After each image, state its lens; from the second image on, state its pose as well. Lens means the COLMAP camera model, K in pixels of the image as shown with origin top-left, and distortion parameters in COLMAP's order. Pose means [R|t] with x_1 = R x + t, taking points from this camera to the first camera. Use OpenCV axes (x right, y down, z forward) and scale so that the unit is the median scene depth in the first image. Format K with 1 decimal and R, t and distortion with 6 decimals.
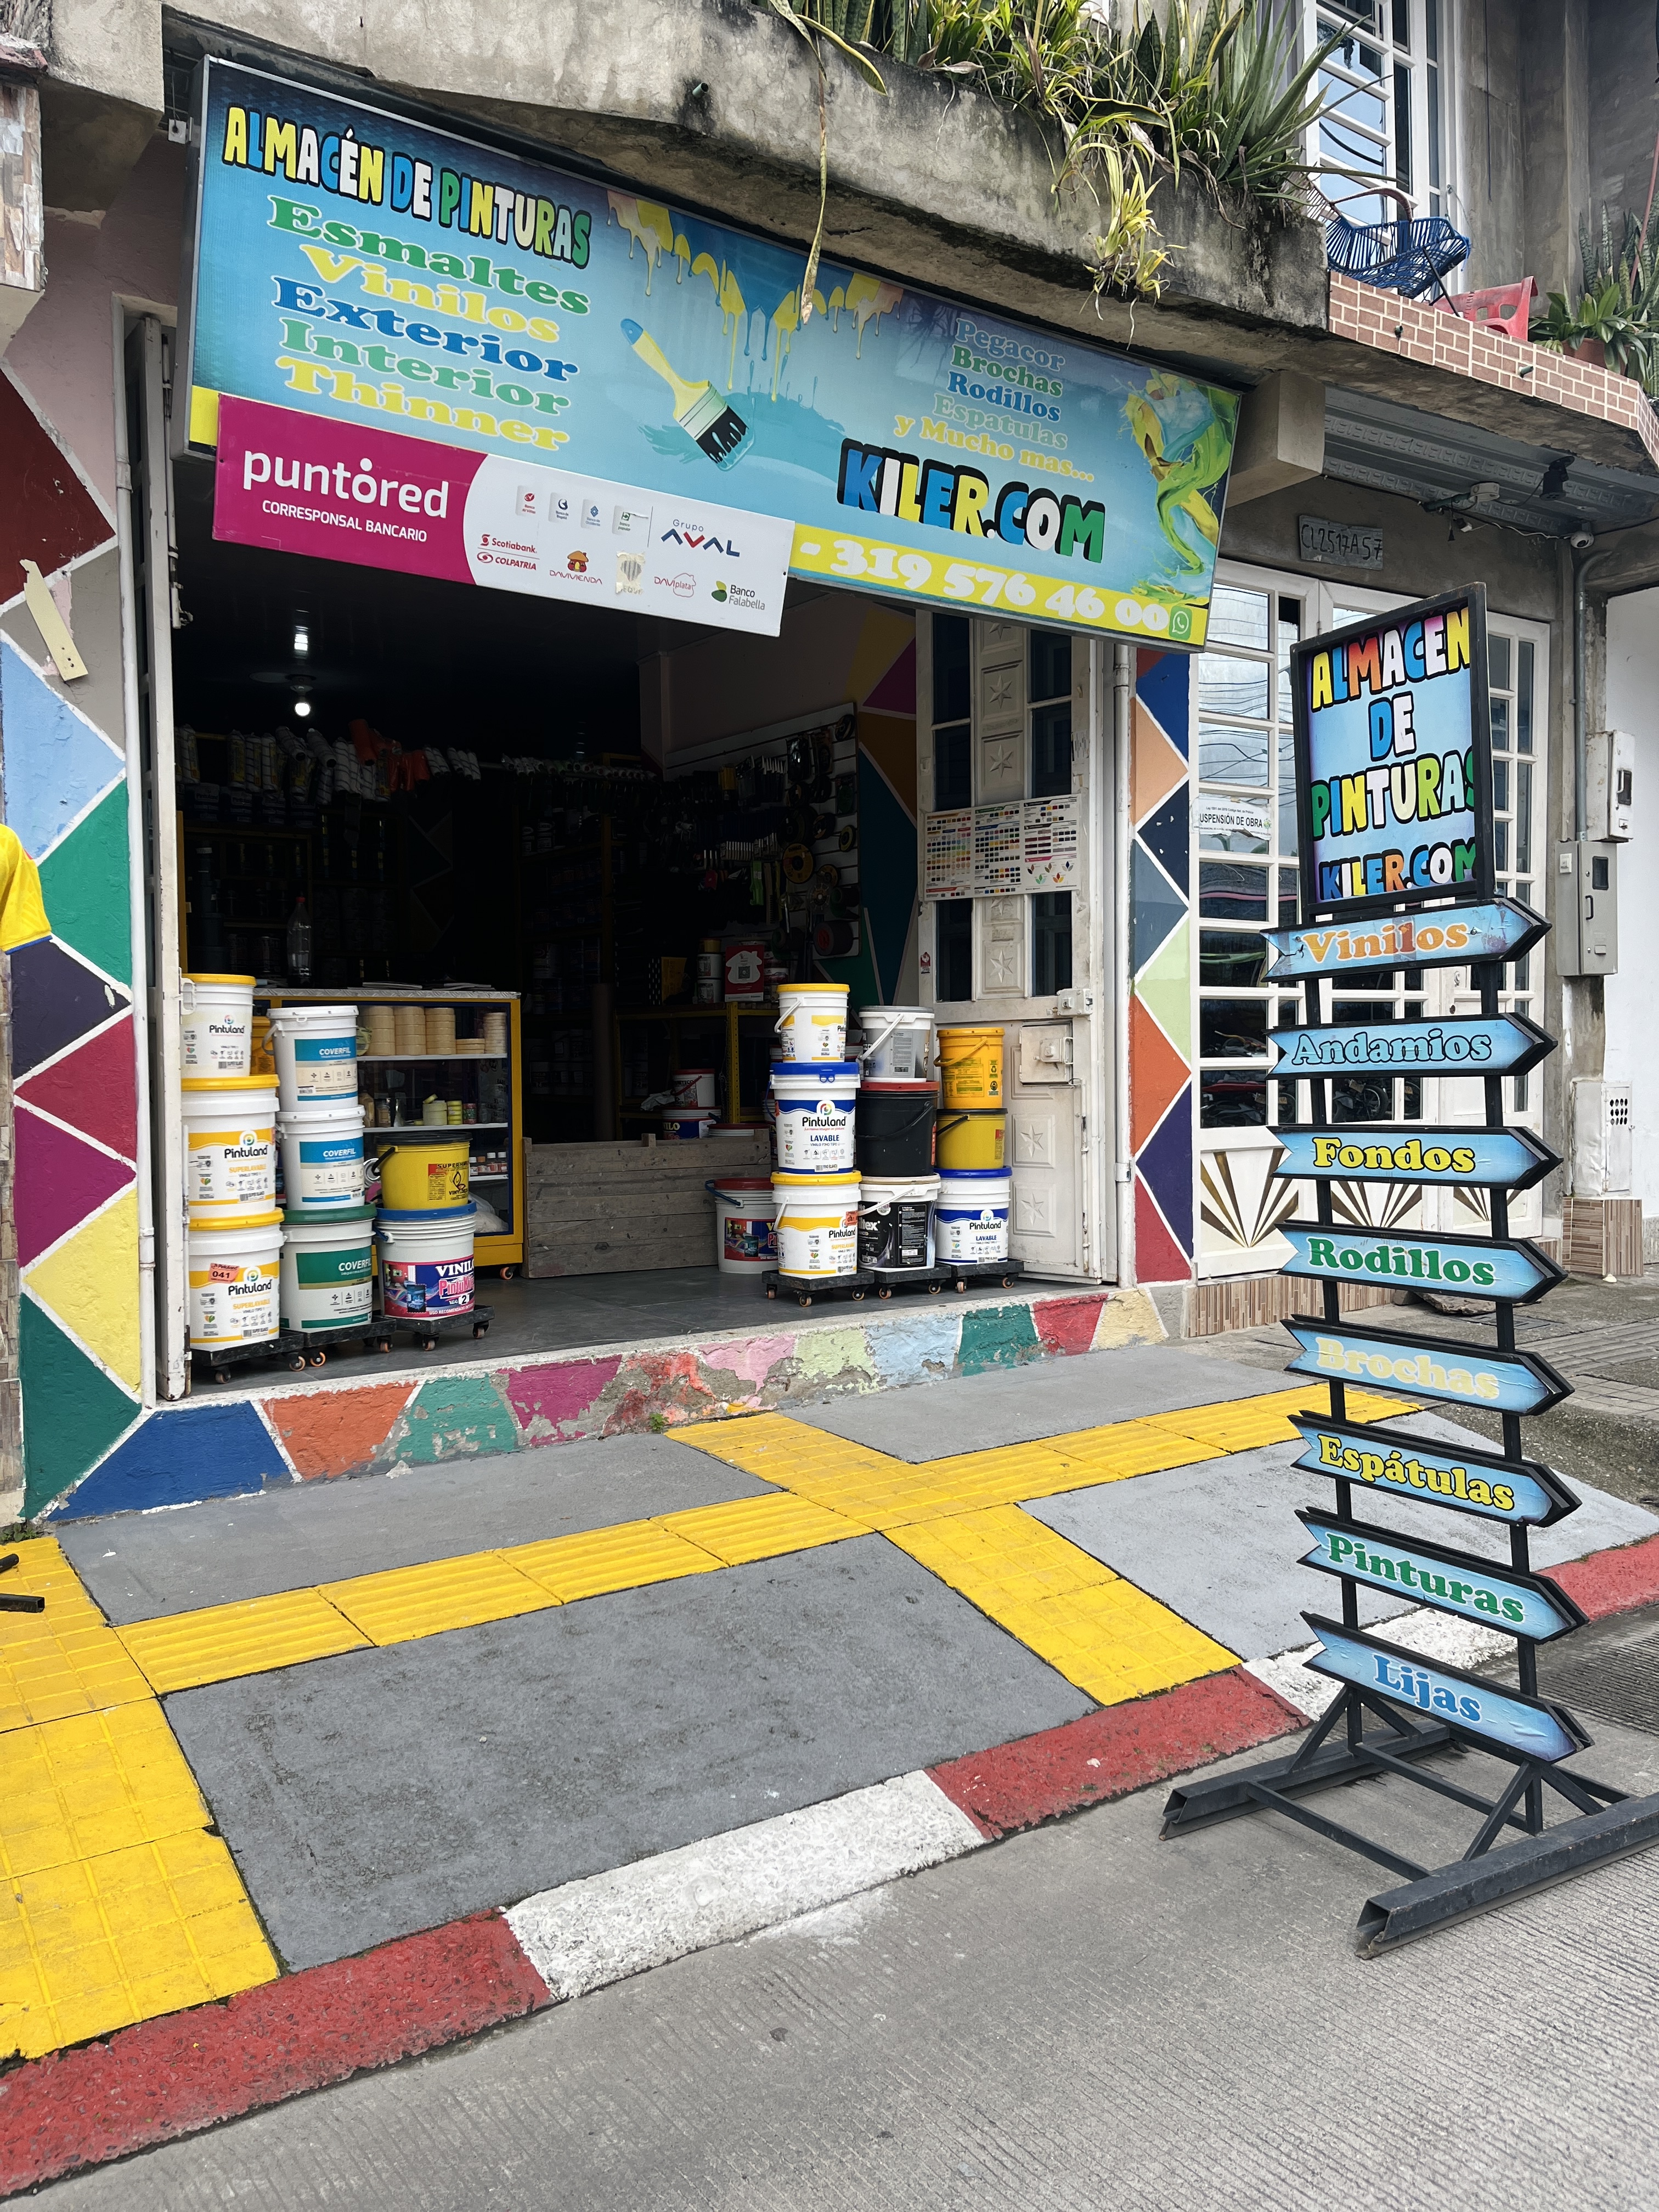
lens RADIAL K [[1686.4, 0, 838.0], [0, 1686.4, 1120.7], [0, 0, 1]] dist [0.033118, -0.009030]
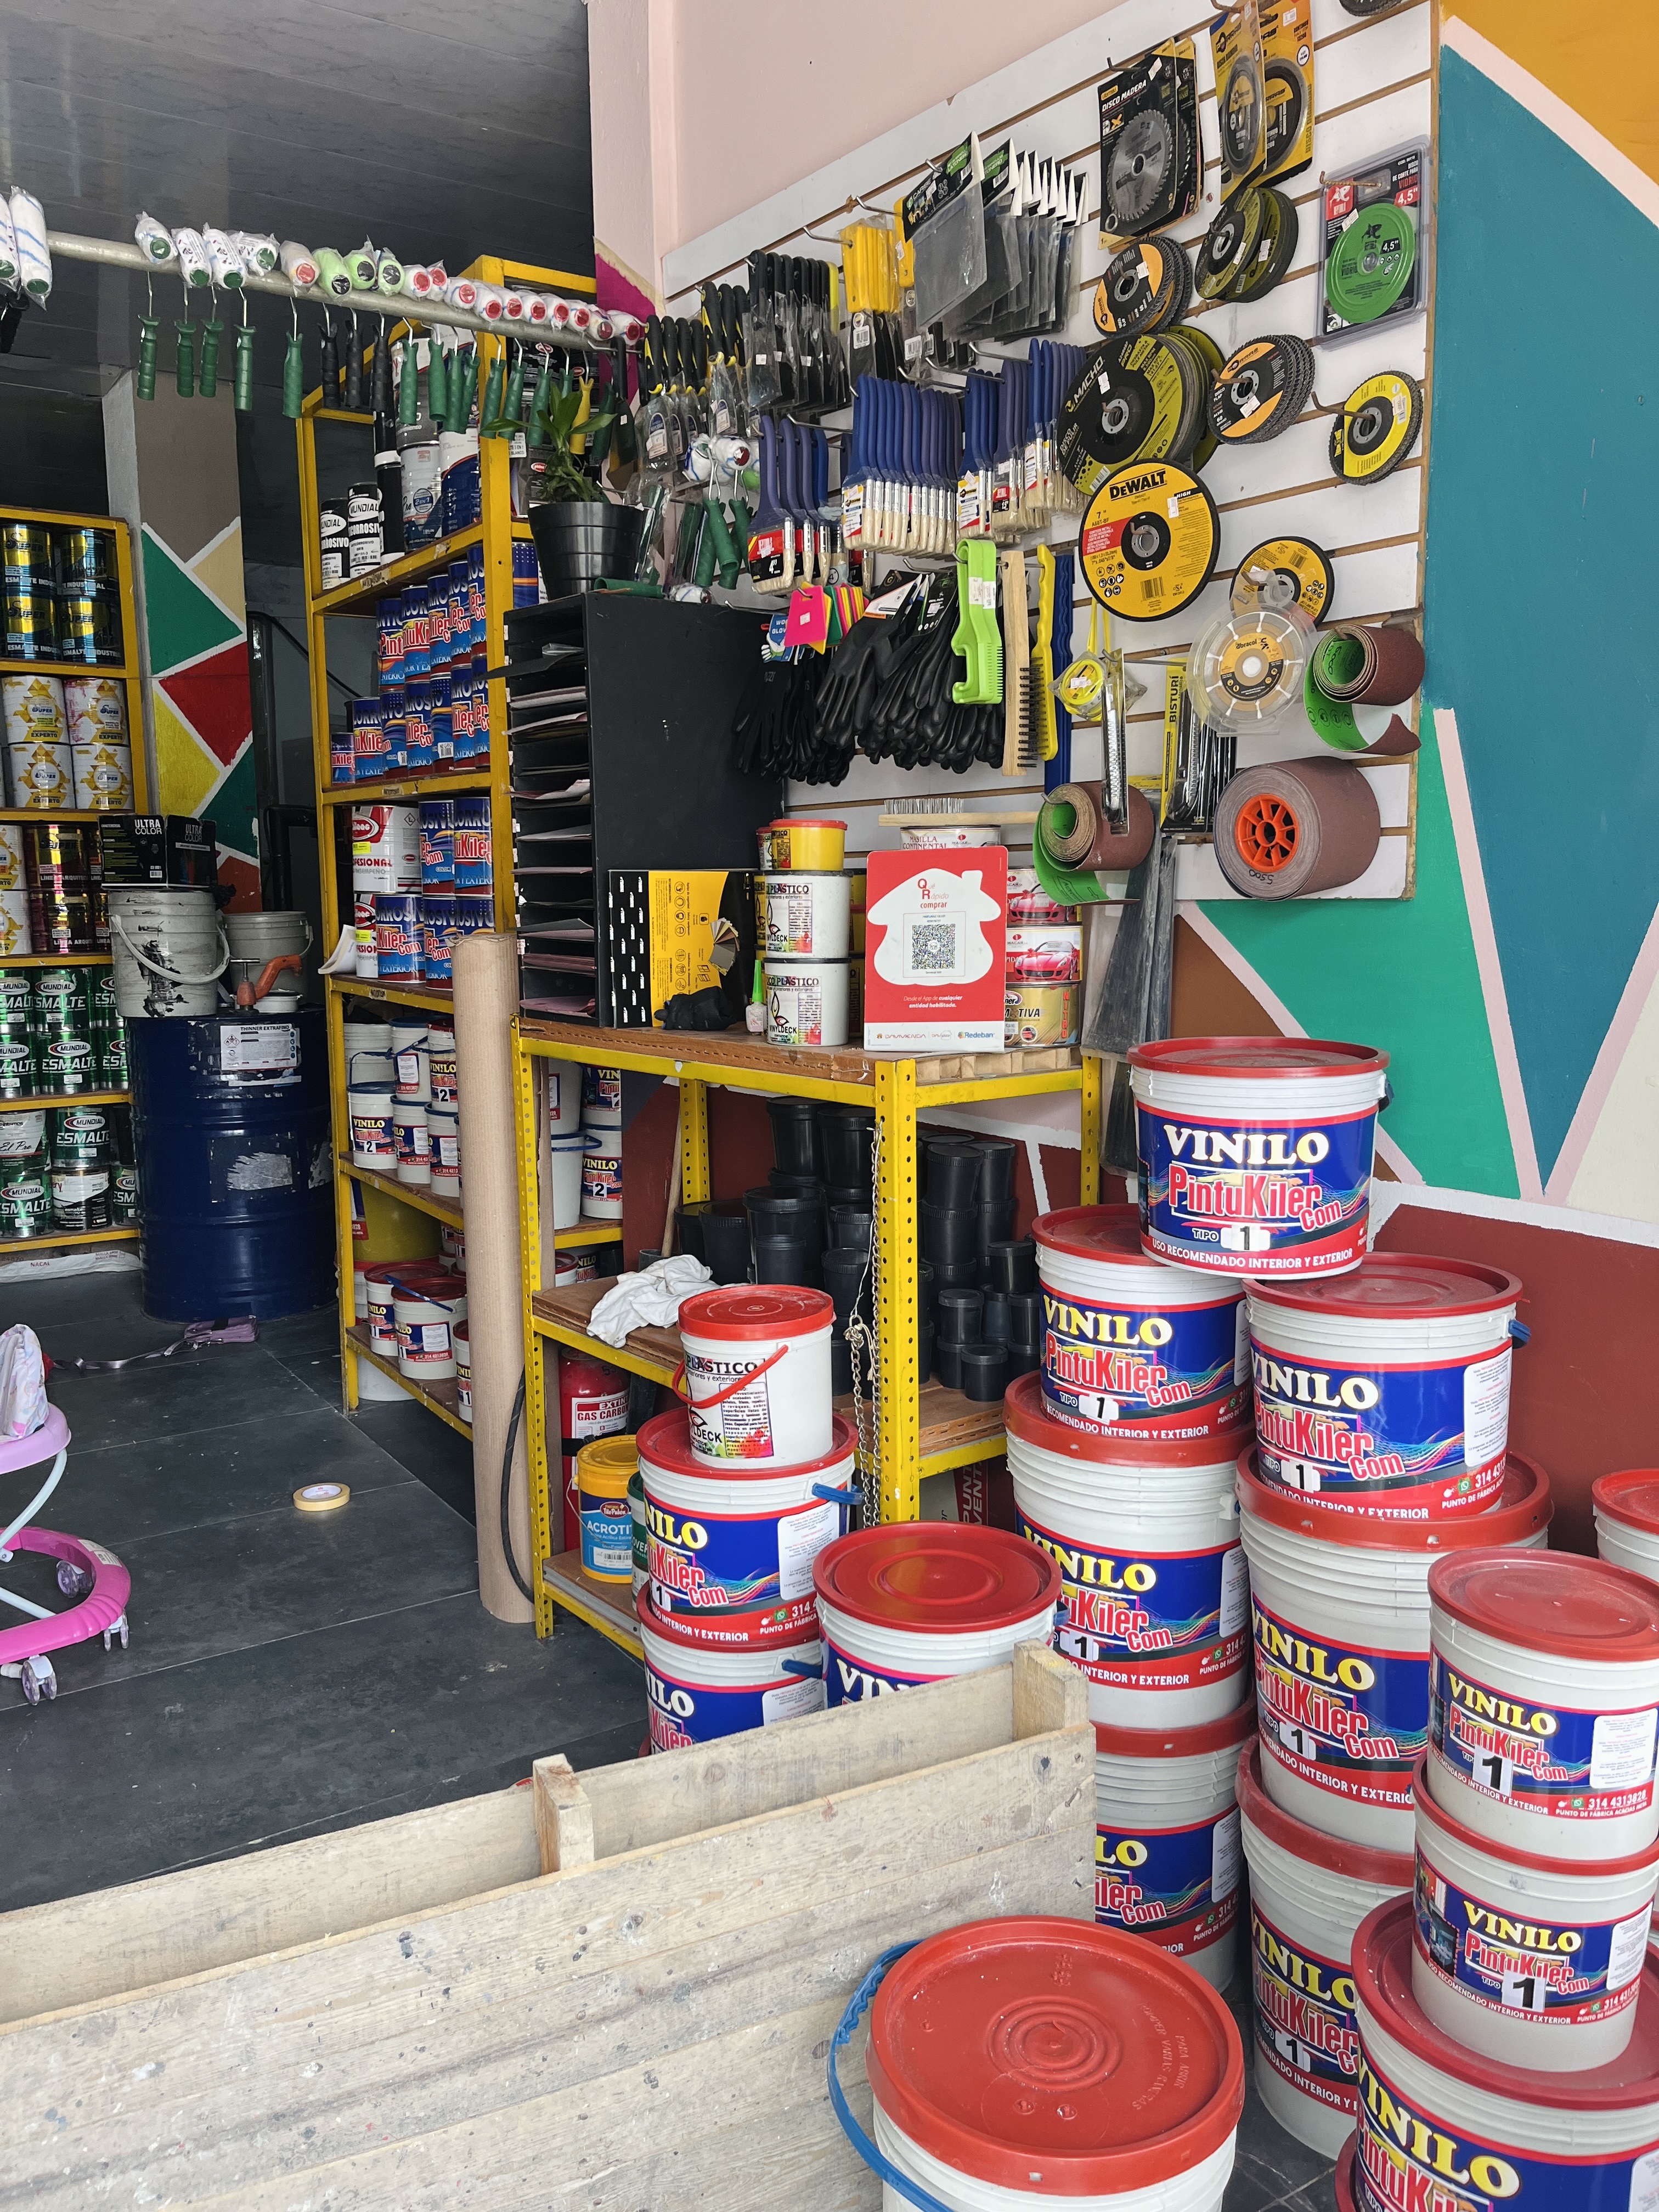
lens RADIAL K [[1686.4, 0, 822.9], [0, 1686.4, 1111.3], [0, 0, 1]] dist [0.033118, -0.009030]
pose [[0.999694, 0.007677, -0.023508, -0.067962], [-0.005350, 0.995222, 0.097492, -0.088660], [0.024144, -0.097336, 0.994959, 0.721249]]
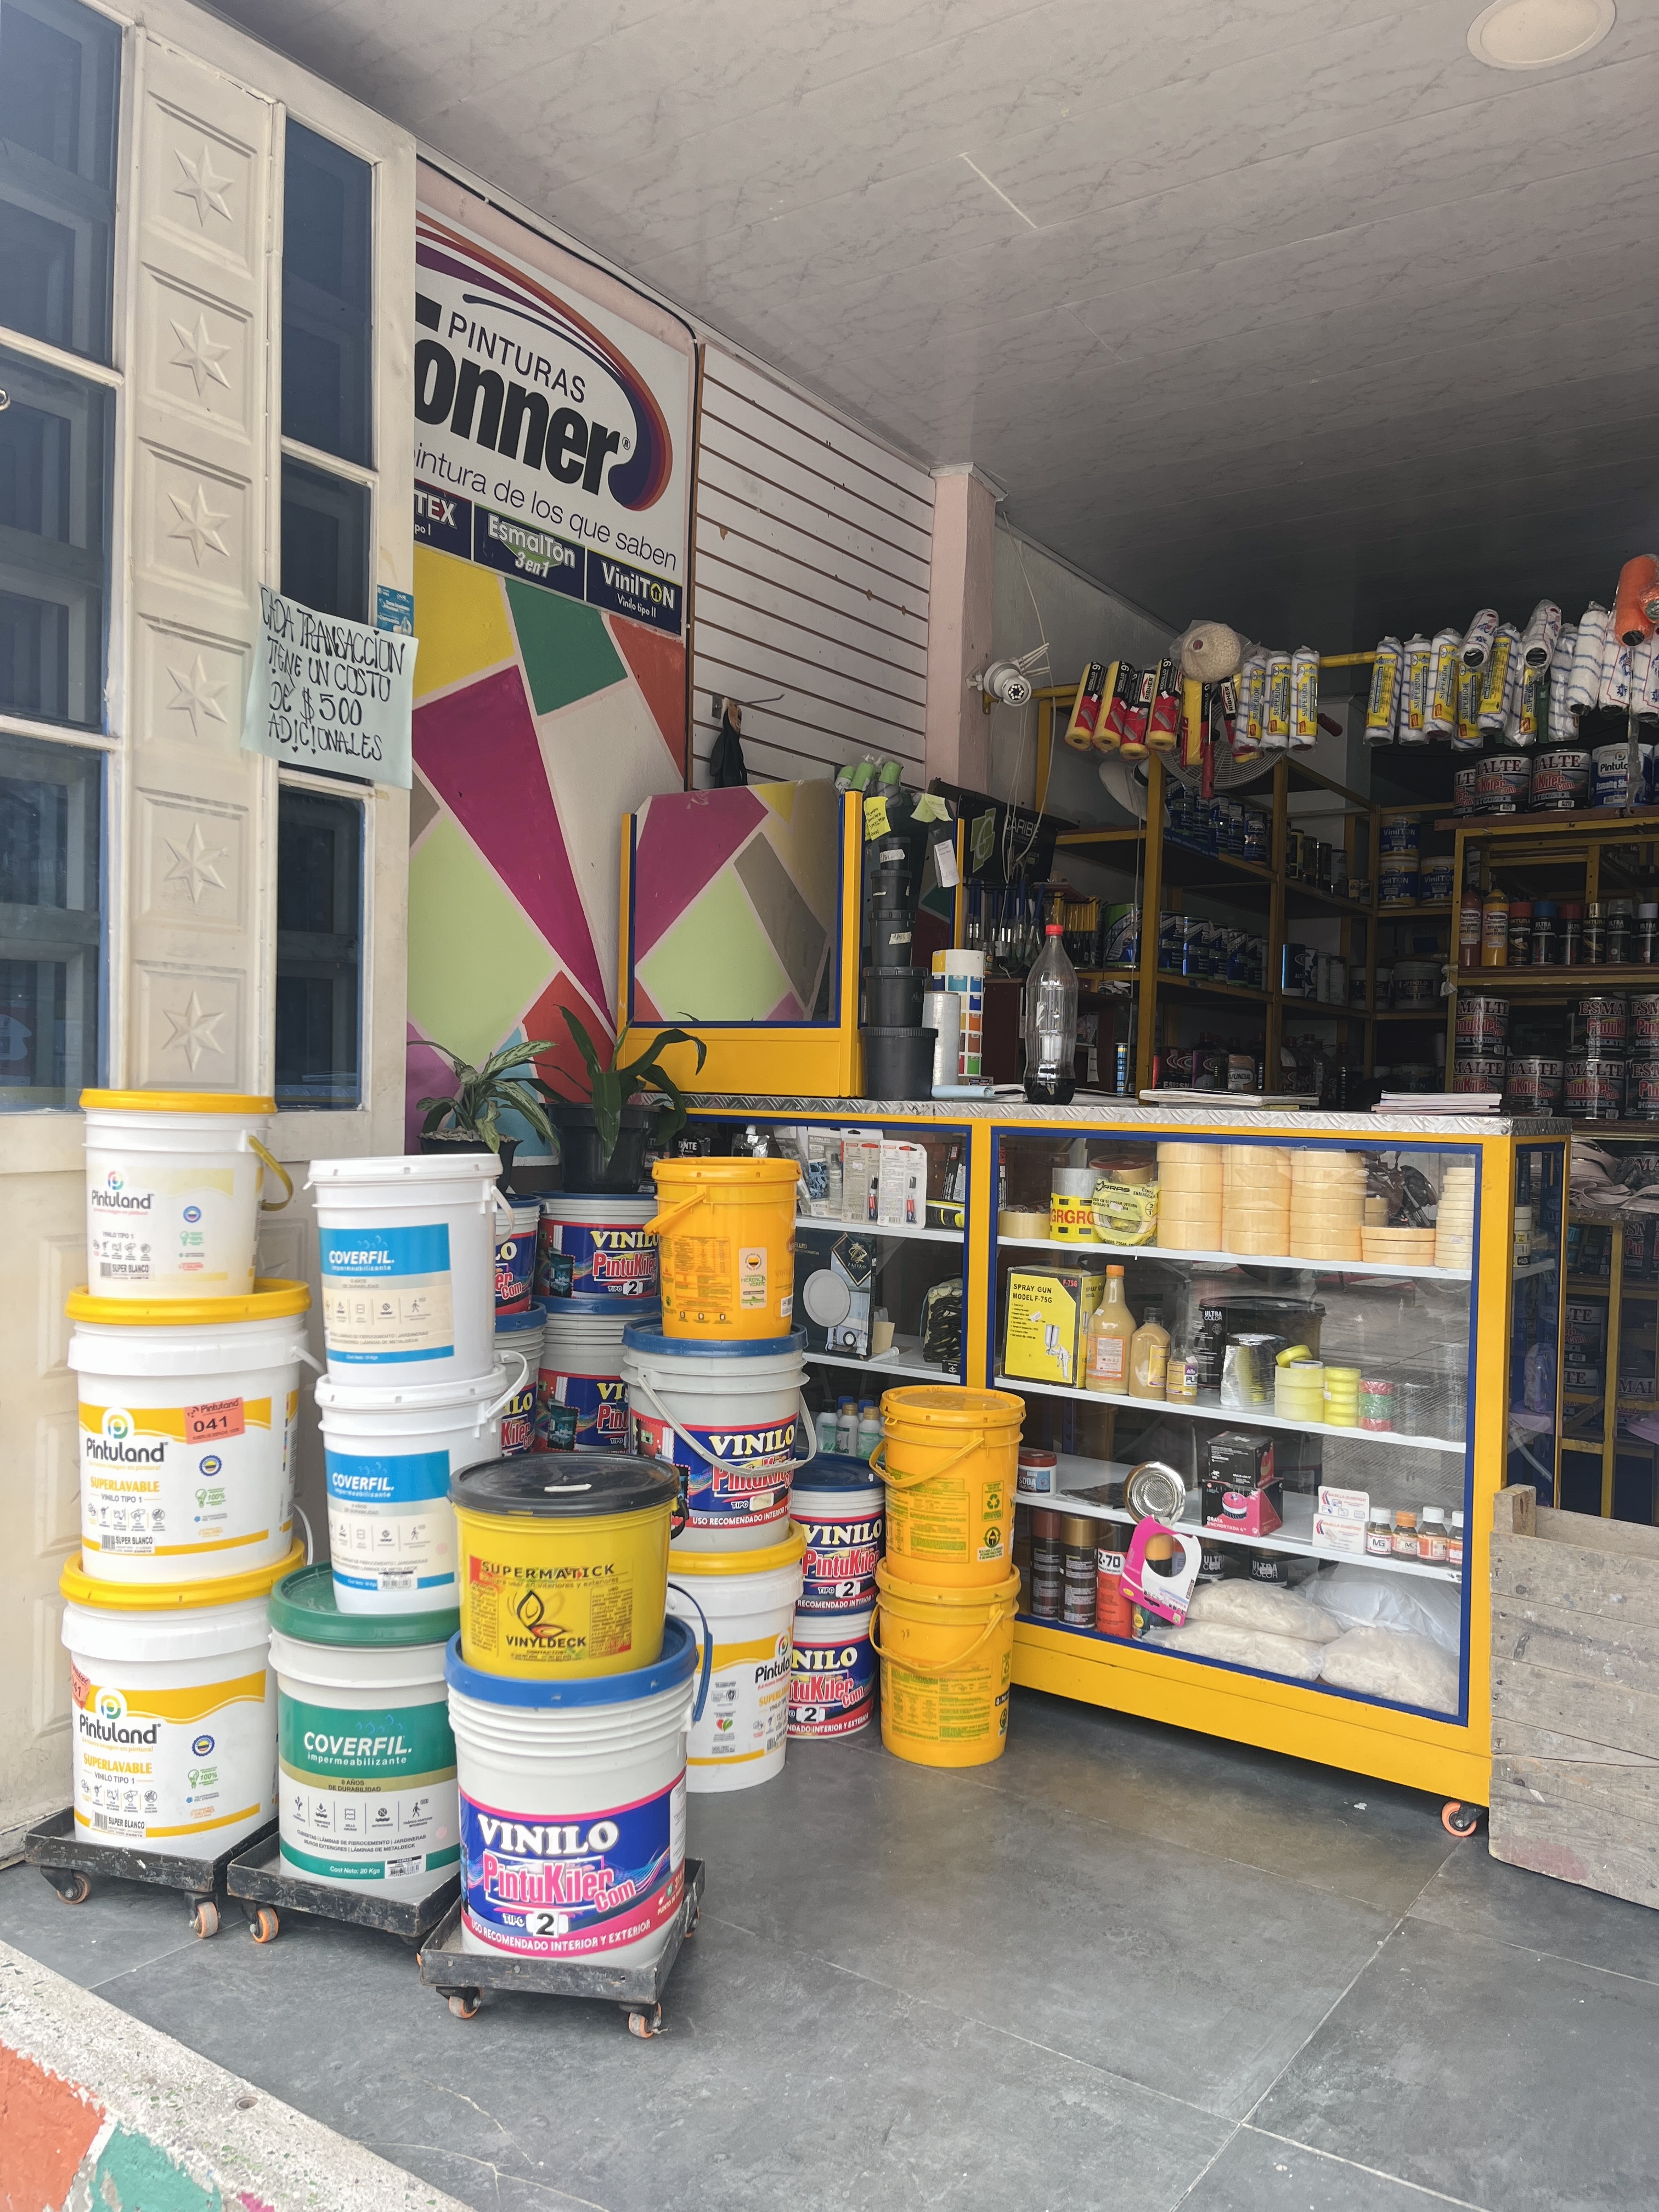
lens RADIAL K [[1686.4, 0, 828.3], [0, 1686.4, 1113.5], [0, 0, 1]] dist [0.033118, -0.009030]
pose [[0.345103, 0.025641, -0.938214, 0.110821], [-0.071689, 0.997427, 0.000889, -0.057876], [0.935823, 0.066953, 0.346053, 0.624307]]
